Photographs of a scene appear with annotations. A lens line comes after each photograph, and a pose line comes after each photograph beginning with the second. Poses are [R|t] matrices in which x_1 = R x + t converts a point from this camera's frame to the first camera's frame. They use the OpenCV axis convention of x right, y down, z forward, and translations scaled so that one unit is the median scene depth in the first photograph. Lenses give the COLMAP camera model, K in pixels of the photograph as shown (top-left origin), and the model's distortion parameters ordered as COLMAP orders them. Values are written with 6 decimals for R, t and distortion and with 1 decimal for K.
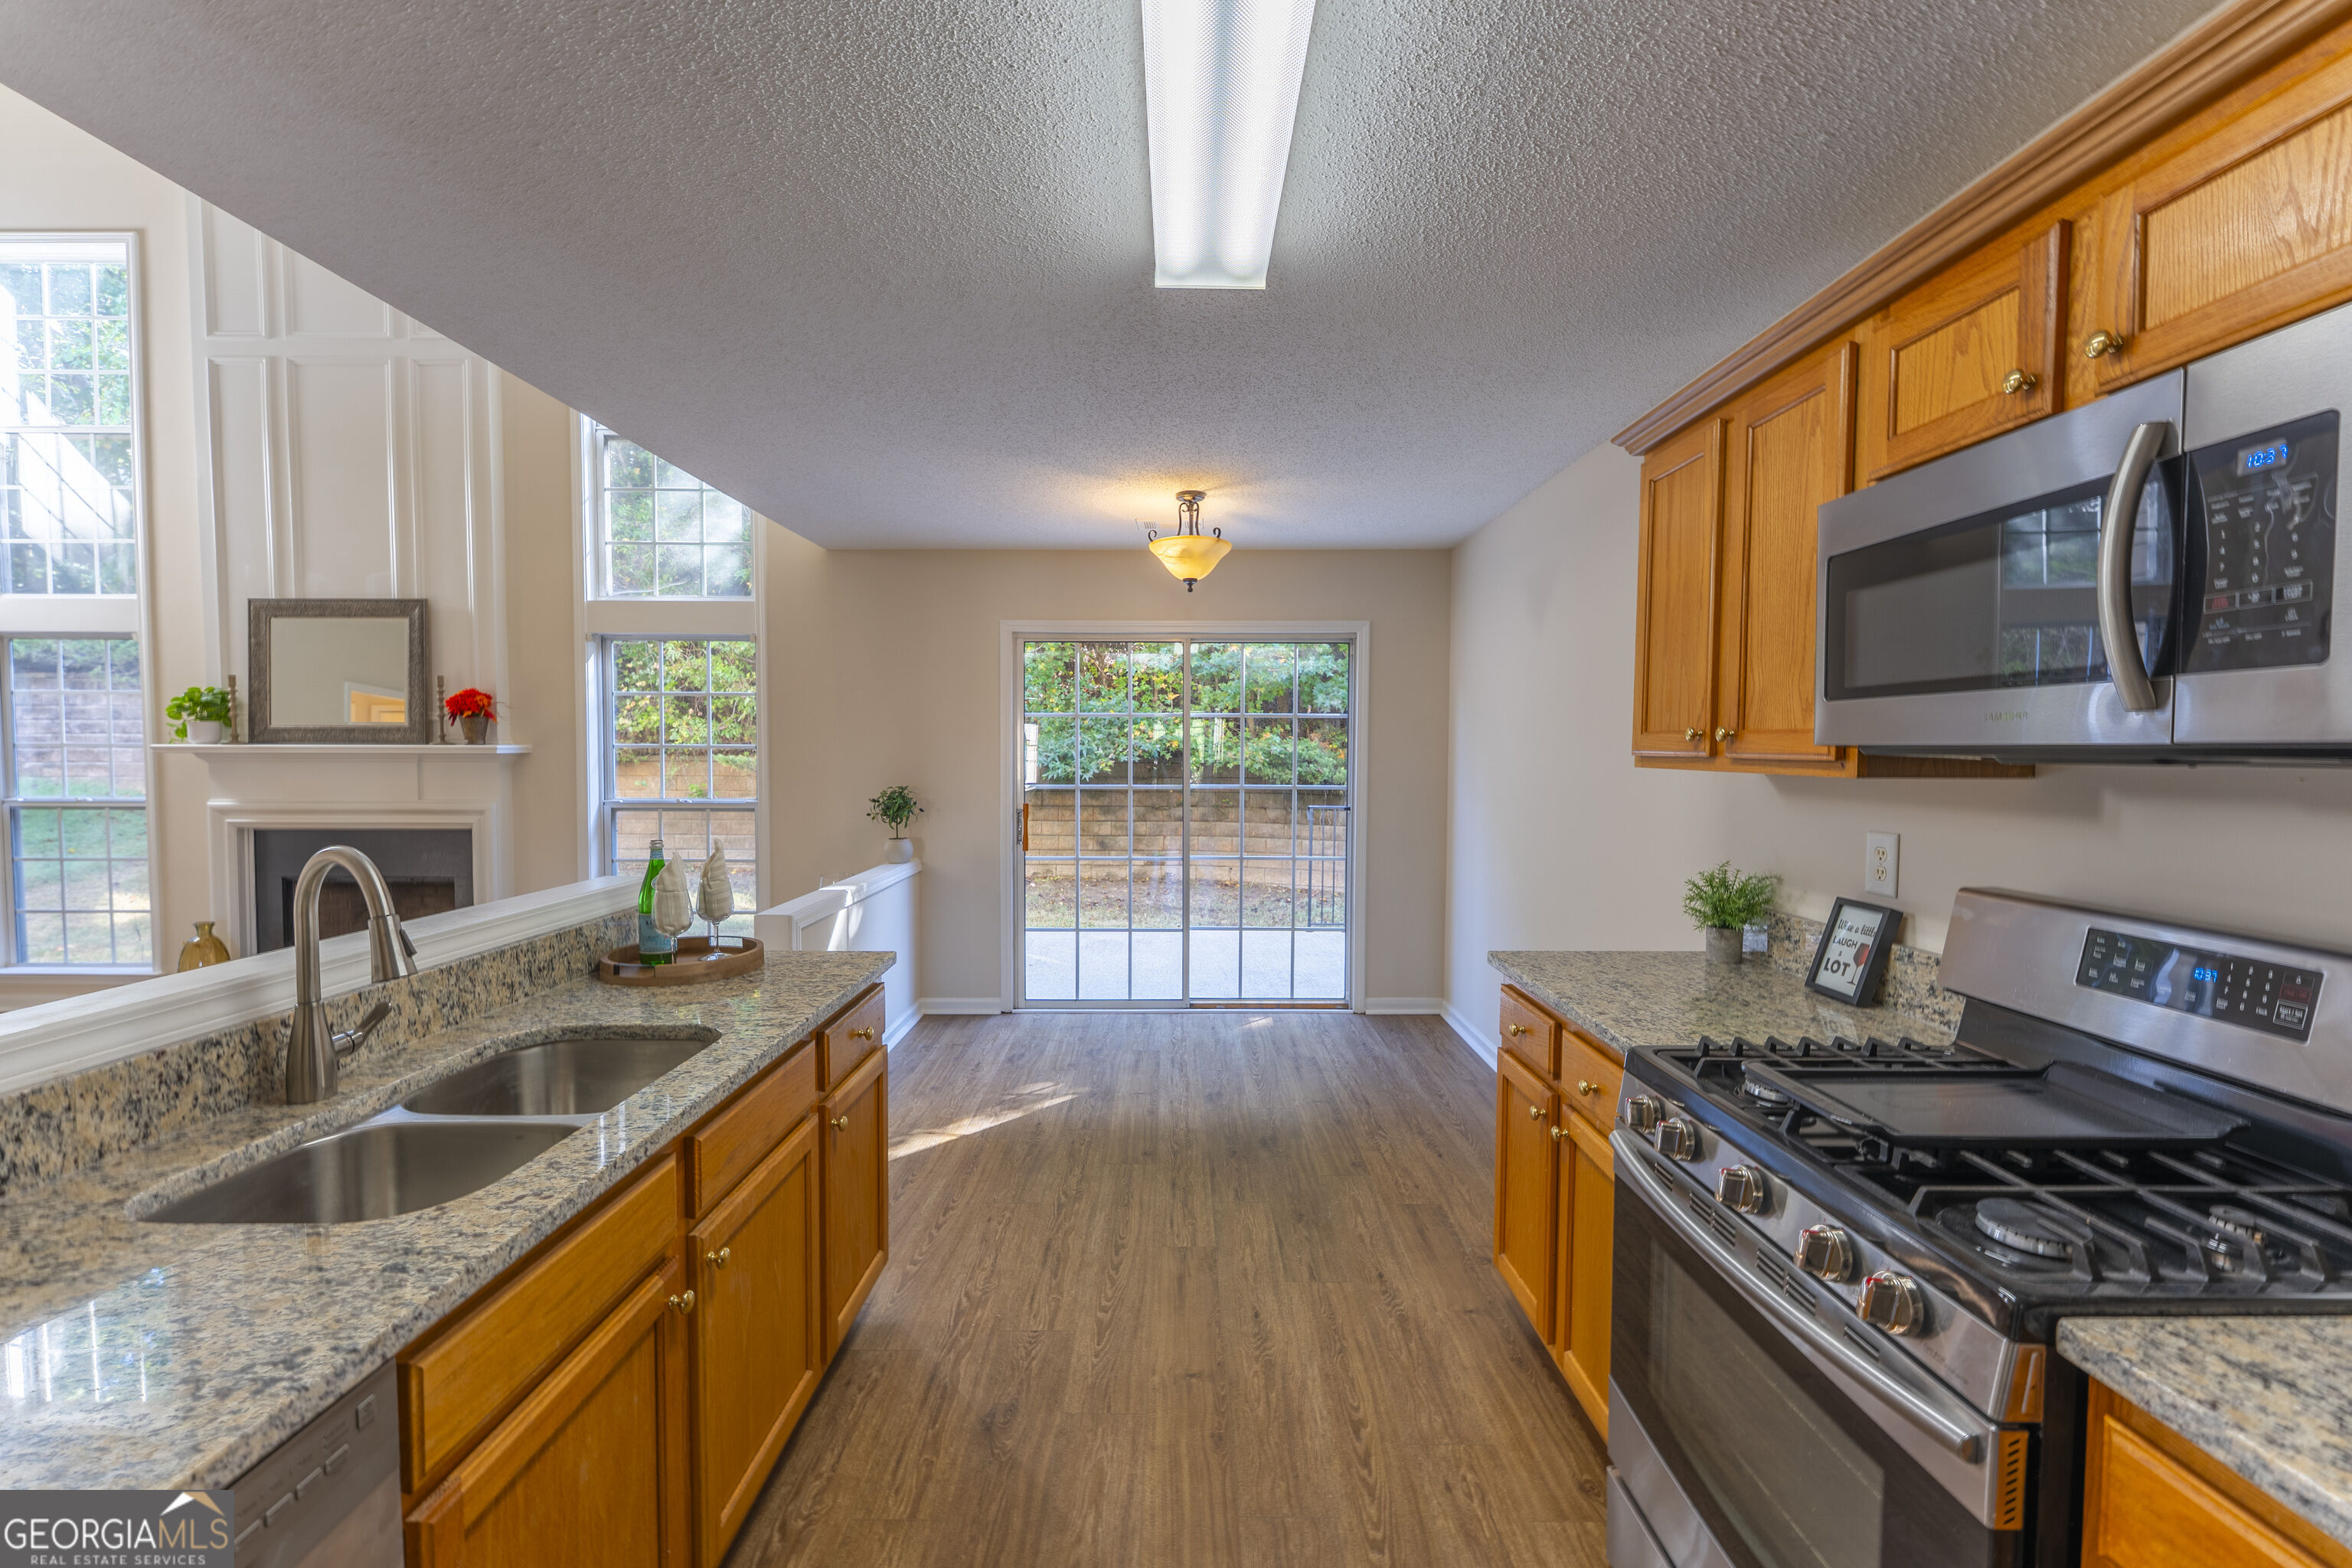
lens RADIAL K [[946.4, 0, 1176.1], [0, 946.4, 787.7], [0, 0, 1]] dist [0.000627, -0.000202]
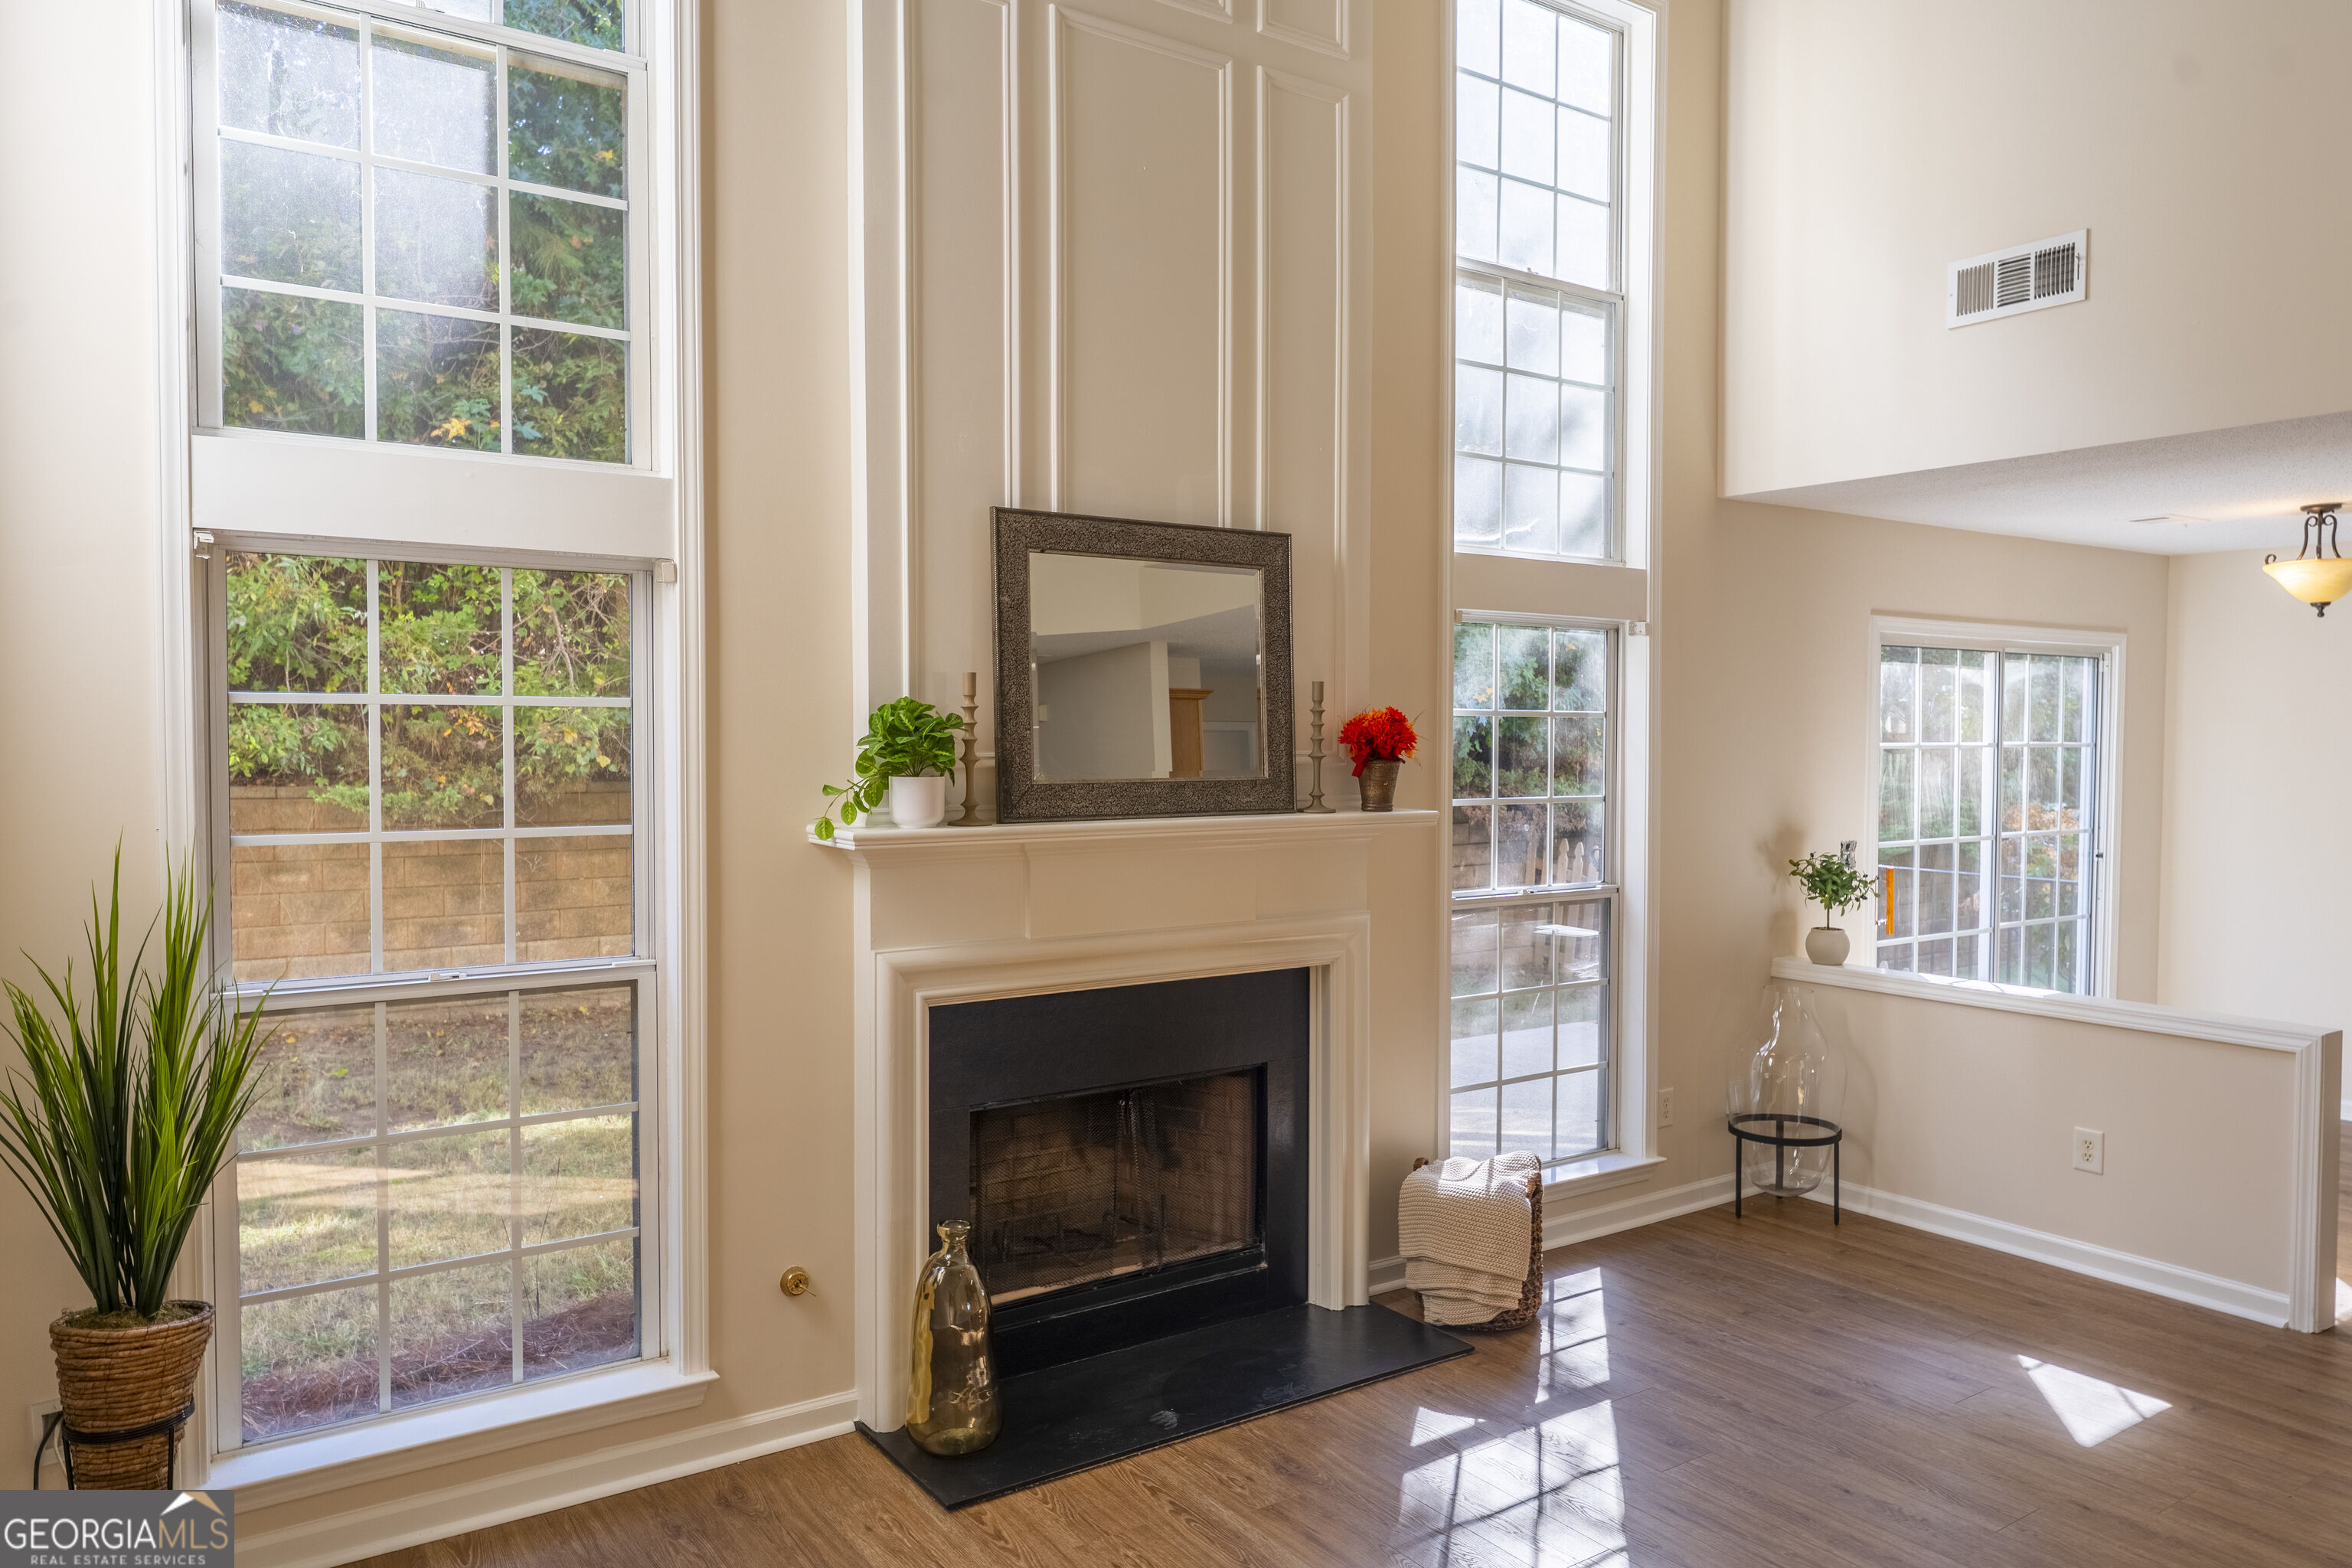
lens RADIAL K [[1588.2, 0, 1174.6], [0, 1588.2, 788.1], [0, 0, 1]] dist [-0.001732, 0.002355]
pose [[0.825676, -0.021162, 0.563748, -1.344802], [0.022086, 0.999743, 0.005180, -0.065002], [-0.563712, 0.008174, 0.825931, 0.312128]]
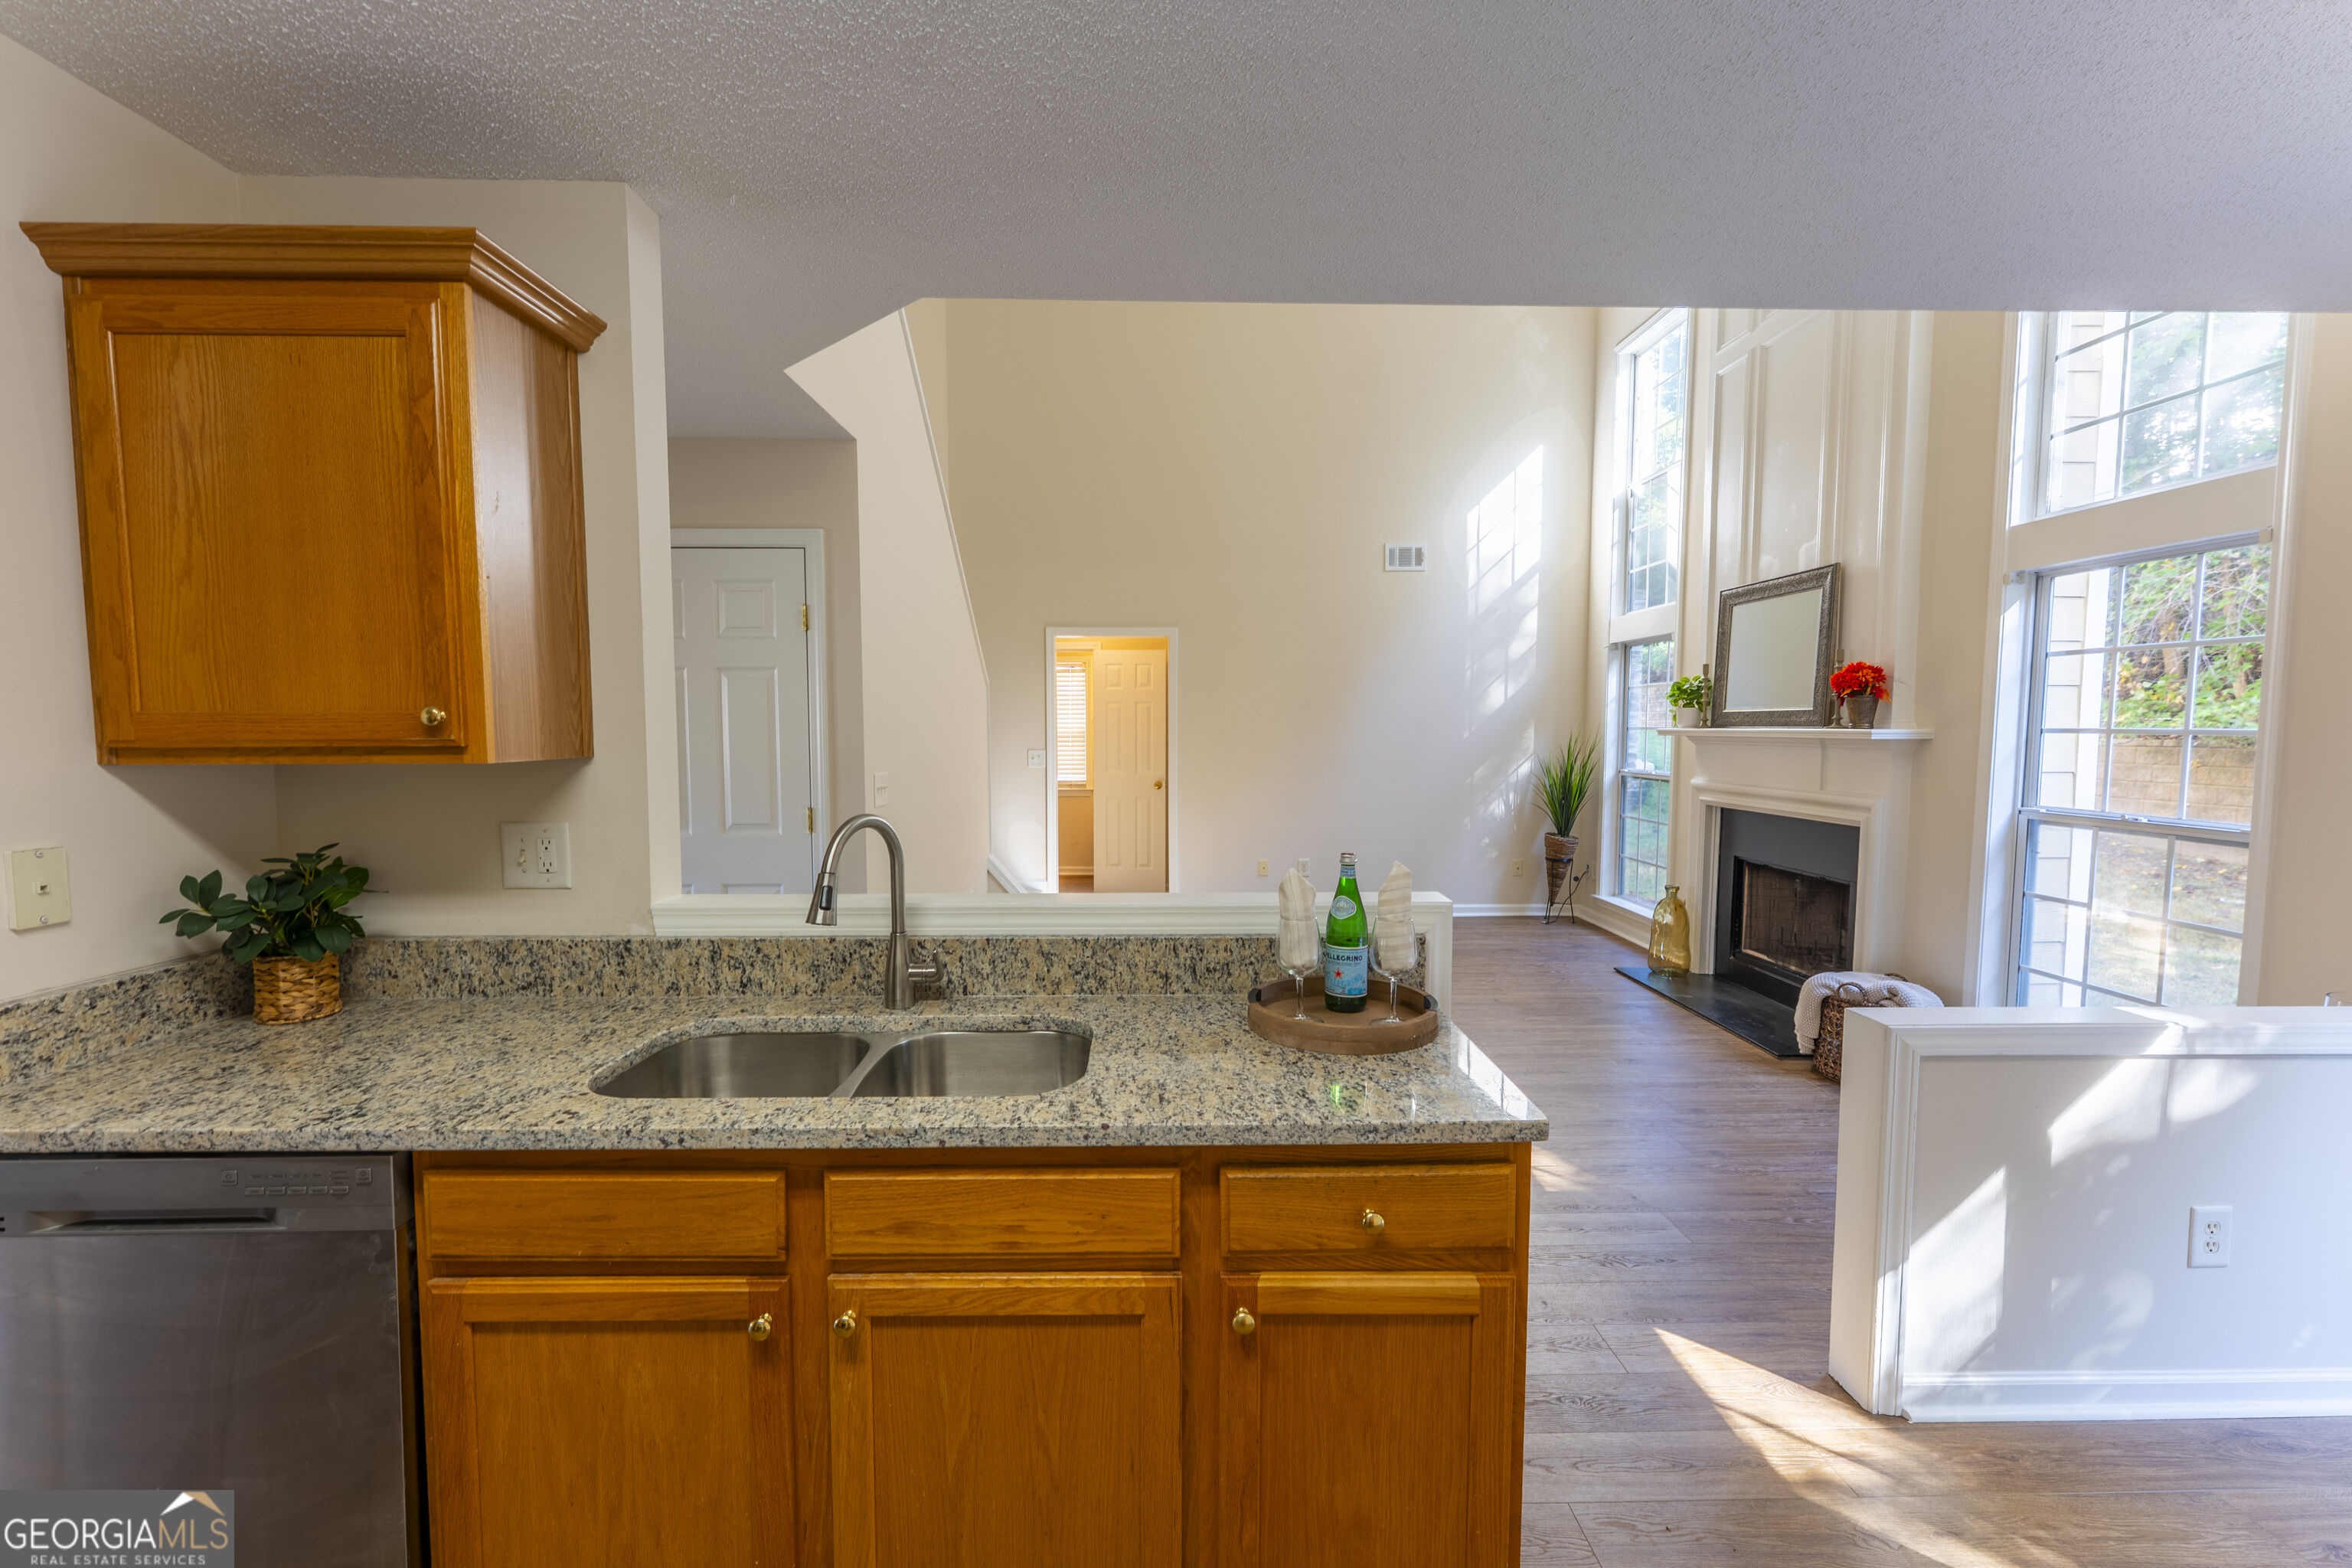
lens RADIAL K [[973.8, 0, 1175.3], [0, 973.8, 794.1], [0, 0, 1]] dist [-0.000581, -0.000392]
pose [[0.019361, 0.067370, -0.997540, 0.114265], [-0.042515, 0.996880, 0.066500, -0.018626], [0.998908, 0.041123, 0.022165, 0.371809]]
